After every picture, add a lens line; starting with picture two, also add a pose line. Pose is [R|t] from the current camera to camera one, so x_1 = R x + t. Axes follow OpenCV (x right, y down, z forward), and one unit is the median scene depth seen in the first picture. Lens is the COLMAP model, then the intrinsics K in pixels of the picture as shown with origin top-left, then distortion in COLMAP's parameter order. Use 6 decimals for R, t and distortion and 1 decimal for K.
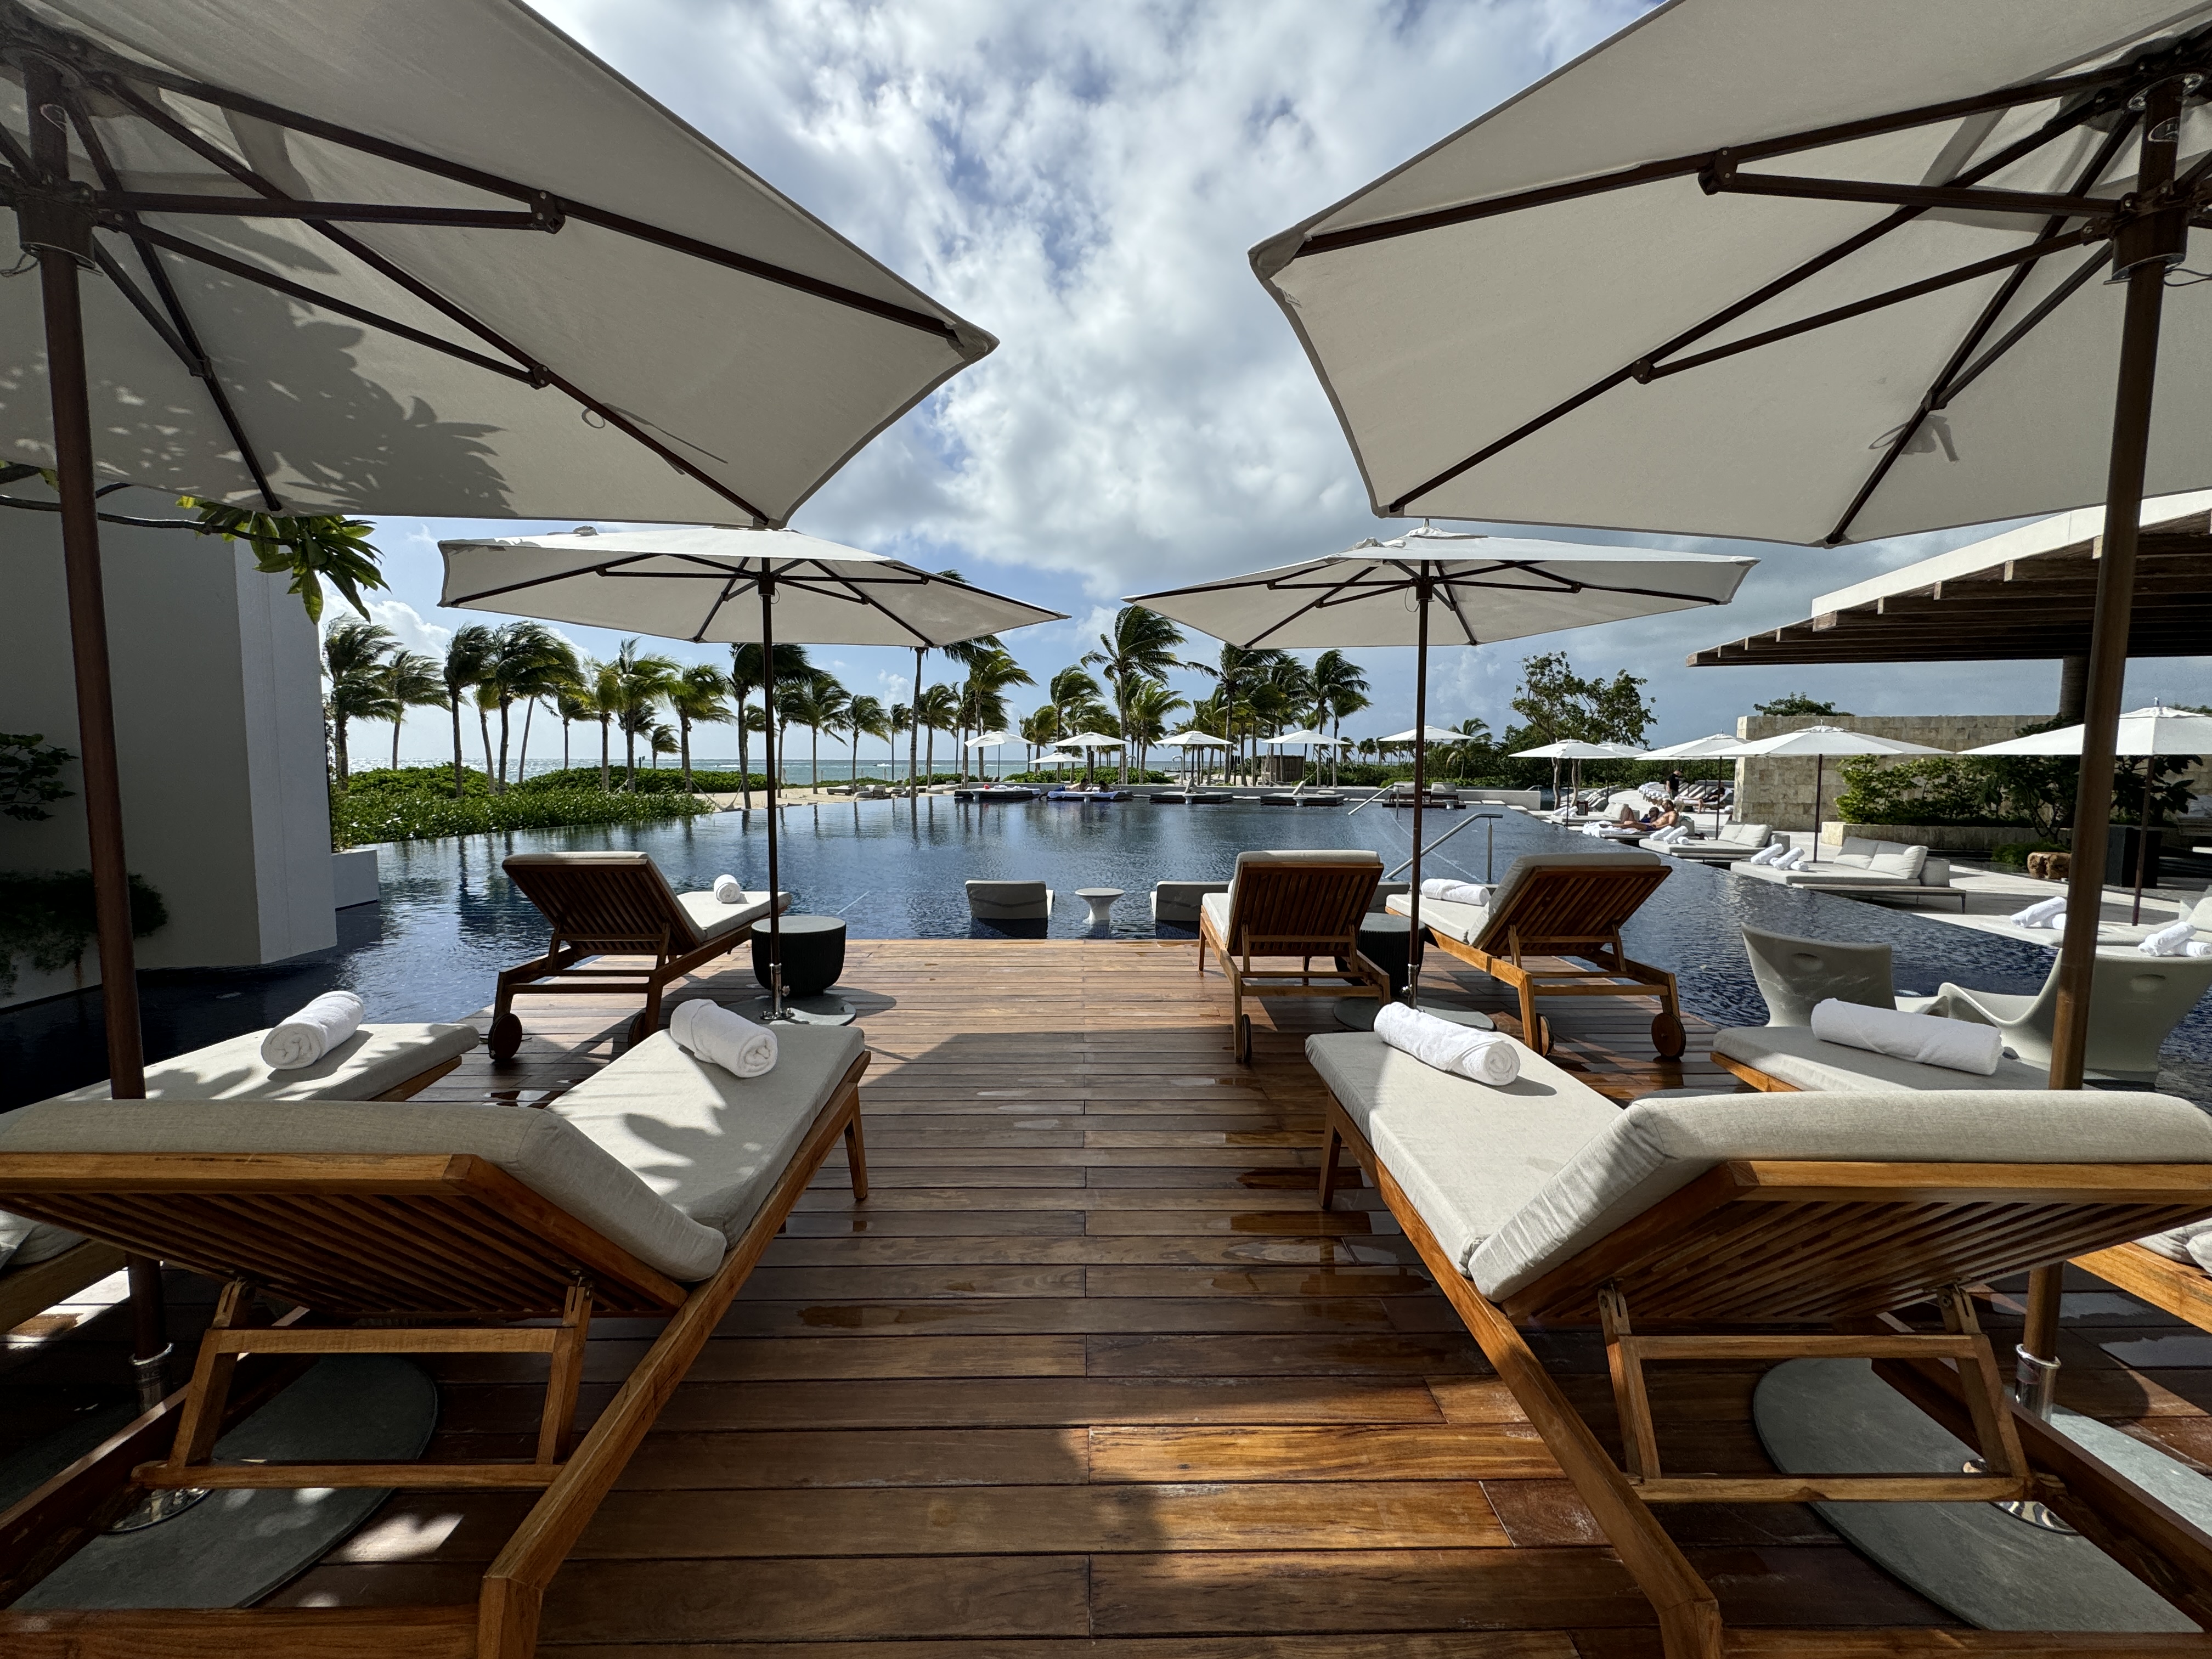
lens RADIAL K [[895.1, 0, 1109.0], [0, 895.1, 827.8], [0, 0, 1]] dist [-0.002169, 0.000474]
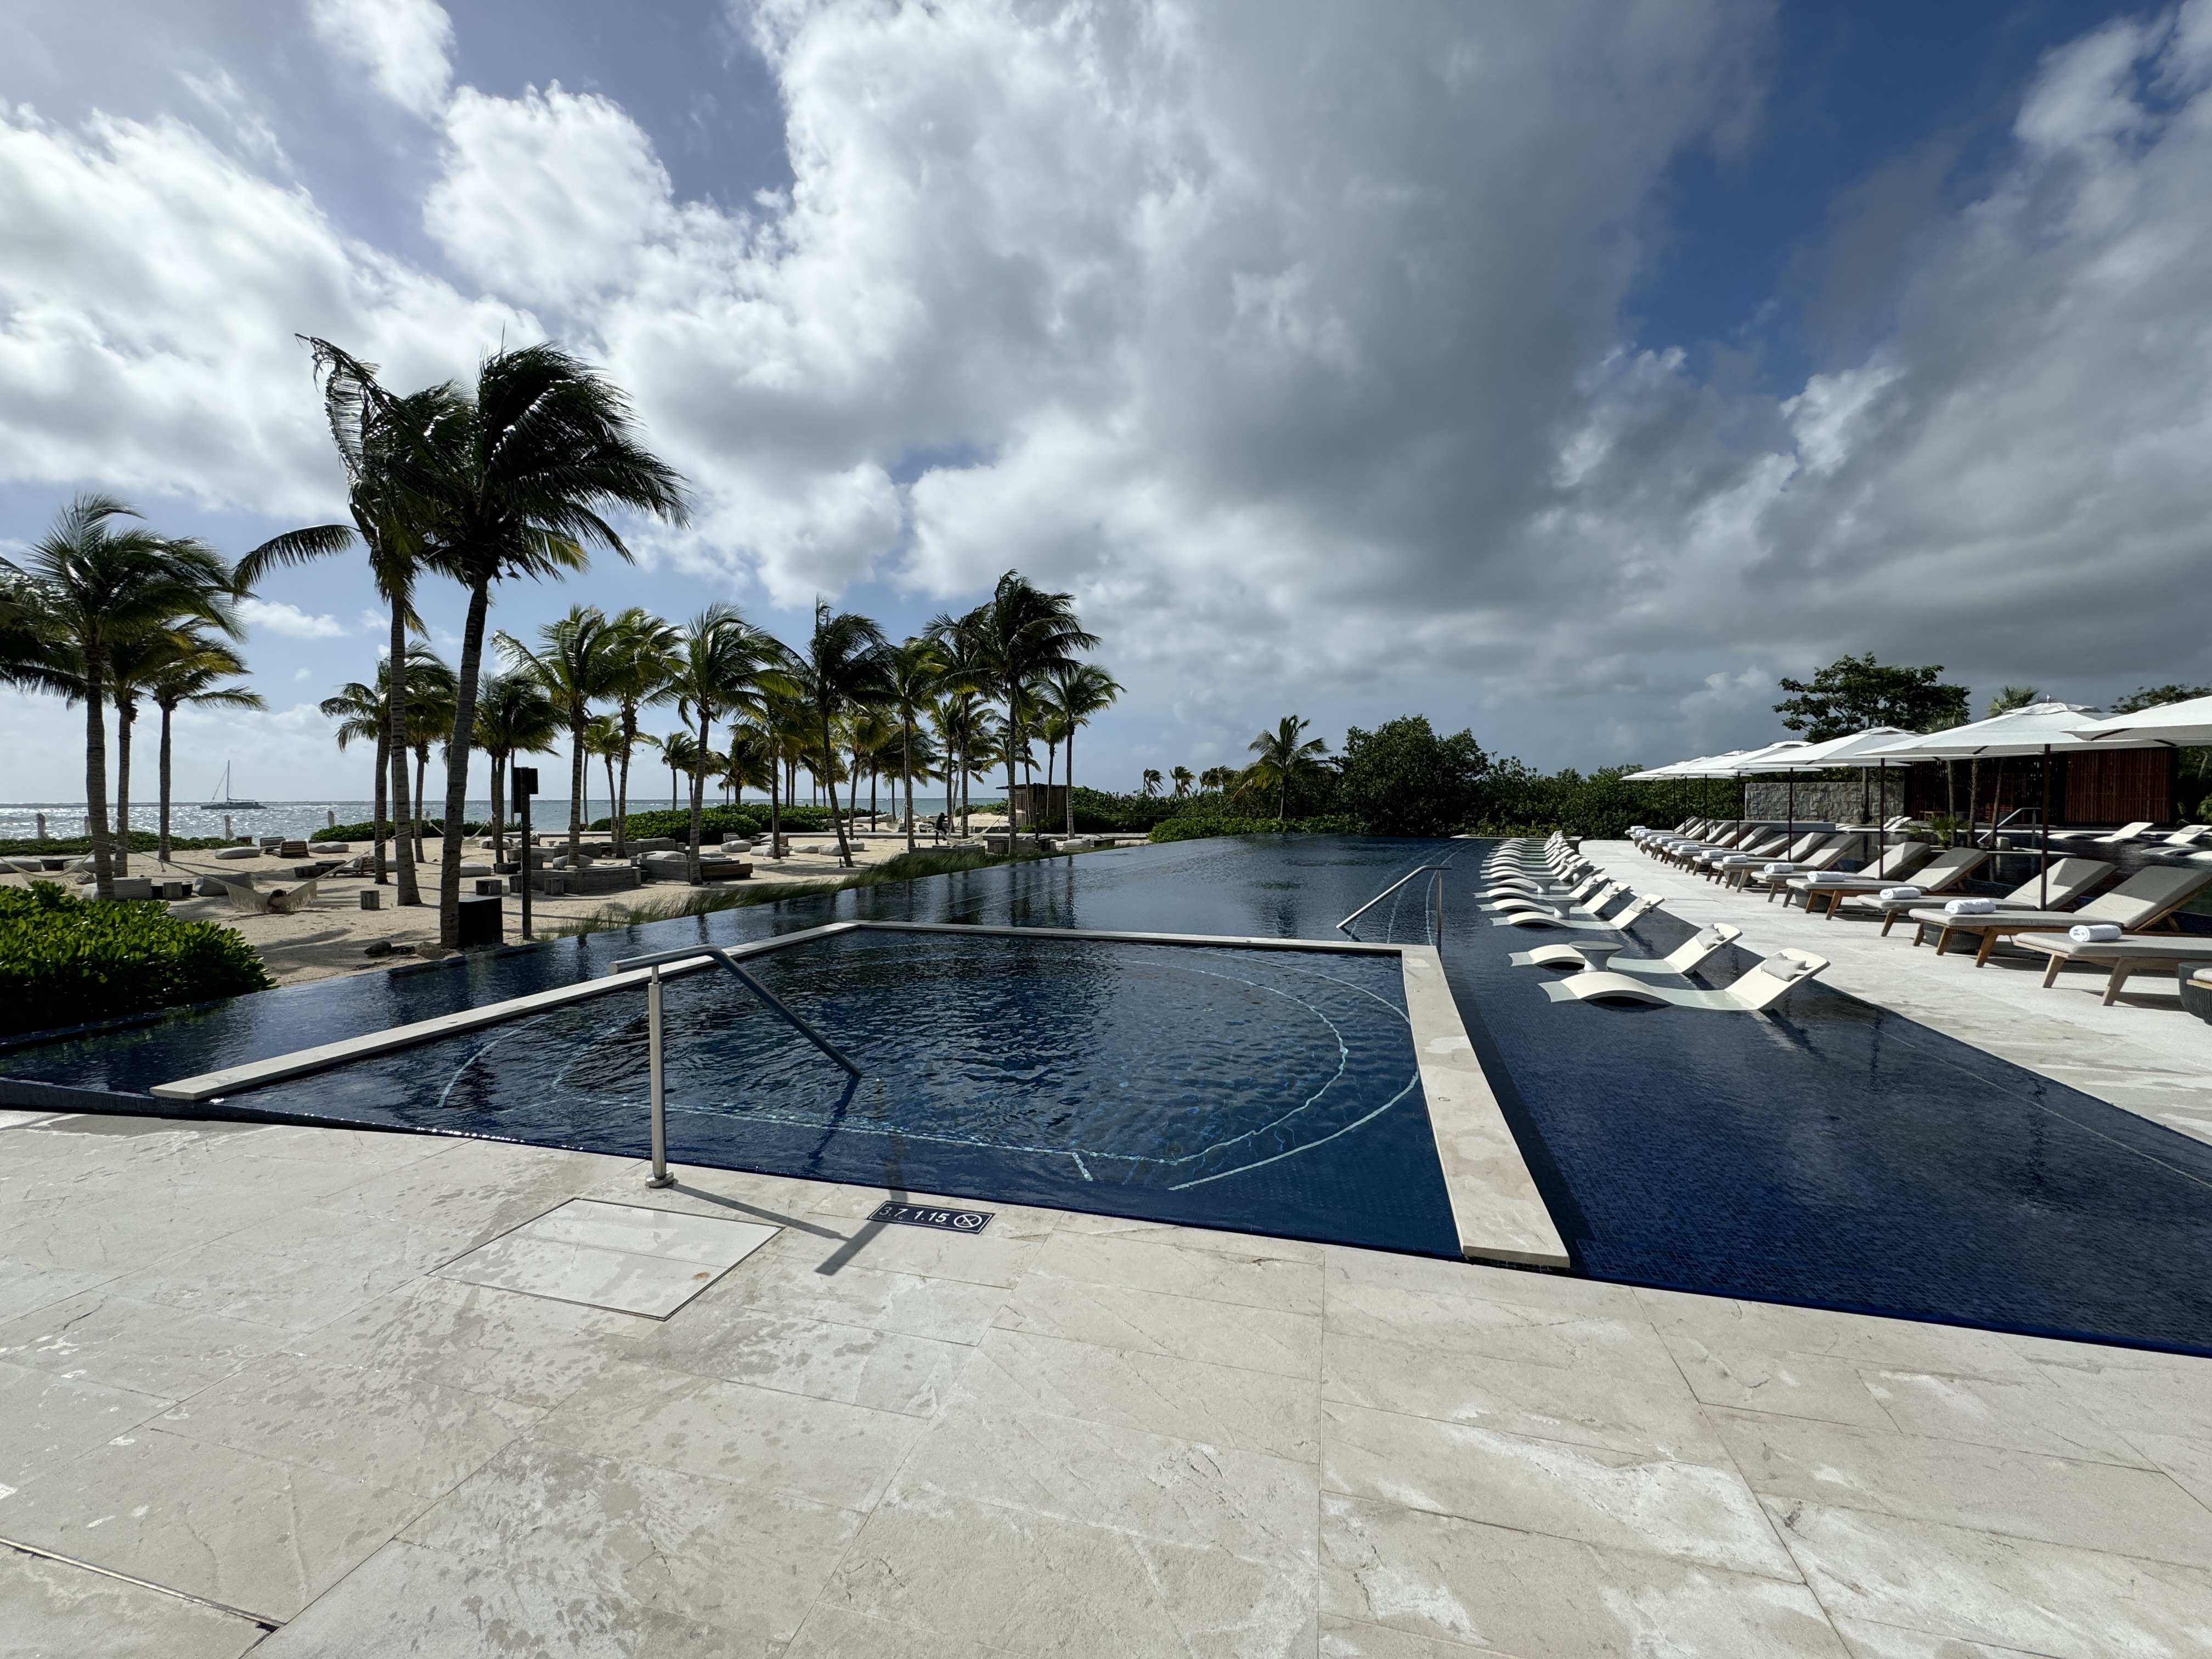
lens RADIAL K [[895.1, 0, 1109.0], [0, 895.1, 827.8], [0, 0, 1]] dist [-0.002169, 0.000474]
pose [[0.956918, -0.002078, -0.290352, 0.462589], [-0.009247, 0.999249, -0.037628, -0.025814], [0.290213, 0.038692, 0.956180, 0.399727]]
